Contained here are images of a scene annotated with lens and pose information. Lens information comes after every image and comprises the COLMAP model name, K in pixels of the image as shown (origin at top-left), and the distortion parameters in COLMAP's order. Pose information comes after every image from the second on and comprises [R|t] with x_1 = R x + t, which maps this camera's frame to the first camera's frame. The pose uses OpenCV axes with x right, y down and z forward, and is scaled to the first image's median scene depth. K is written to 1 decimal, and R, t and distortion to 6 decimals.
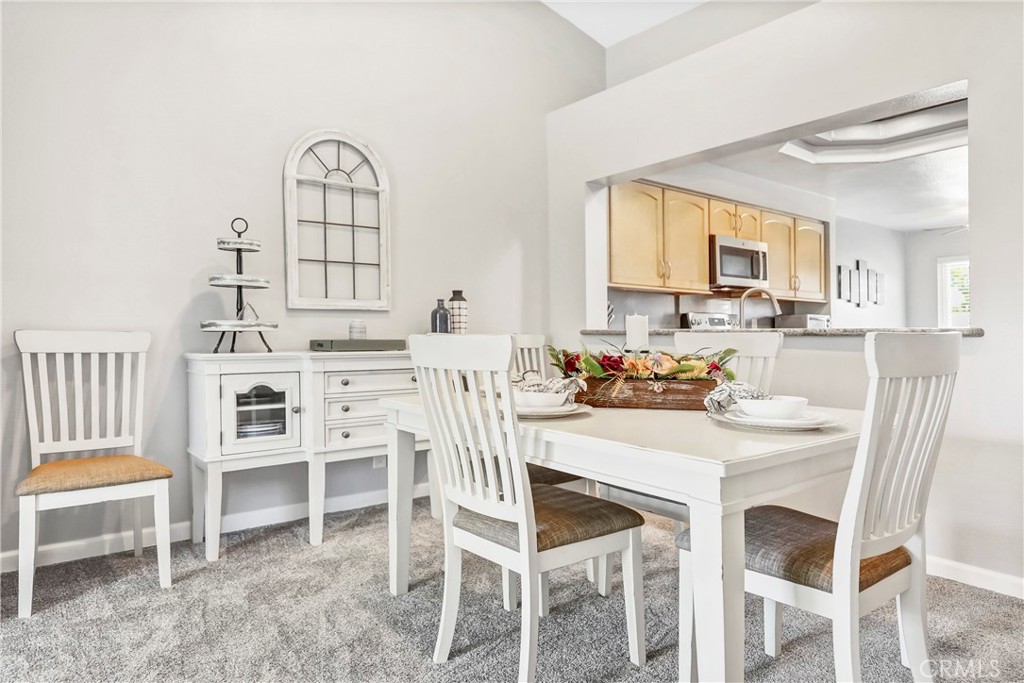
lens RADIAL K [[628.0, 0, 513.4], [0, 628.0, 336.3], [0, 0, 1]] dist [0.038641, 0.000196]
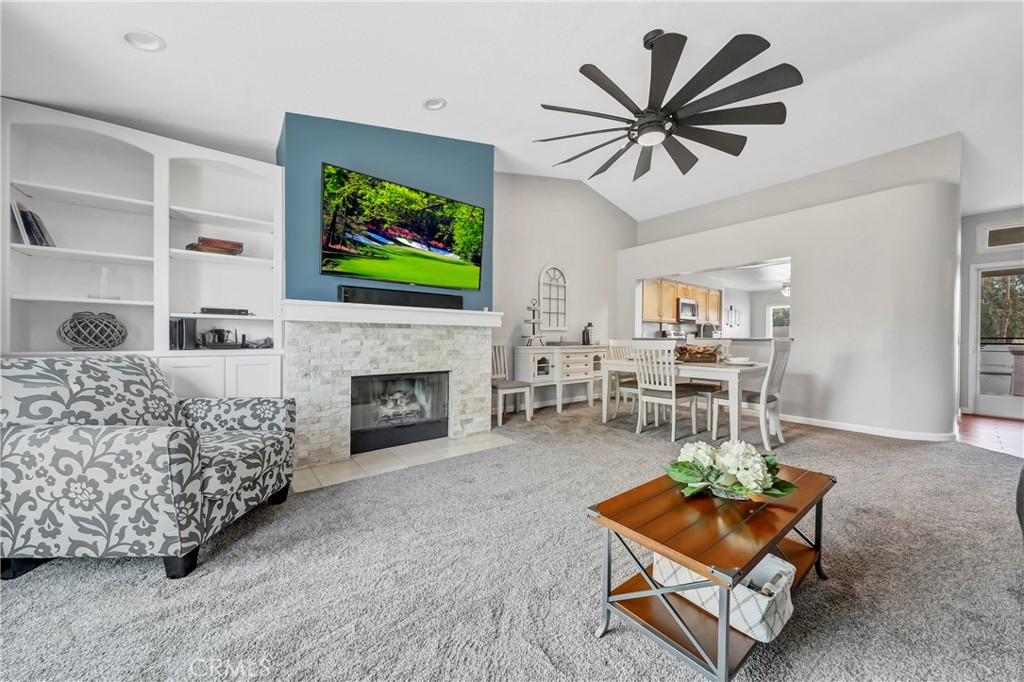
lens RADIAL K [[366.7, 0, 509.6], [0, 366.7, 344.8], [0, 0, 1]] dist [0.000847, 0.000017]
pose [[0.999994, -0.000044, -0.003379, -0.447362], [0.000080, 0.999945, 0.010499, 0.002011], [0.003378, -0.010500, 0.999939, -0.549457]]
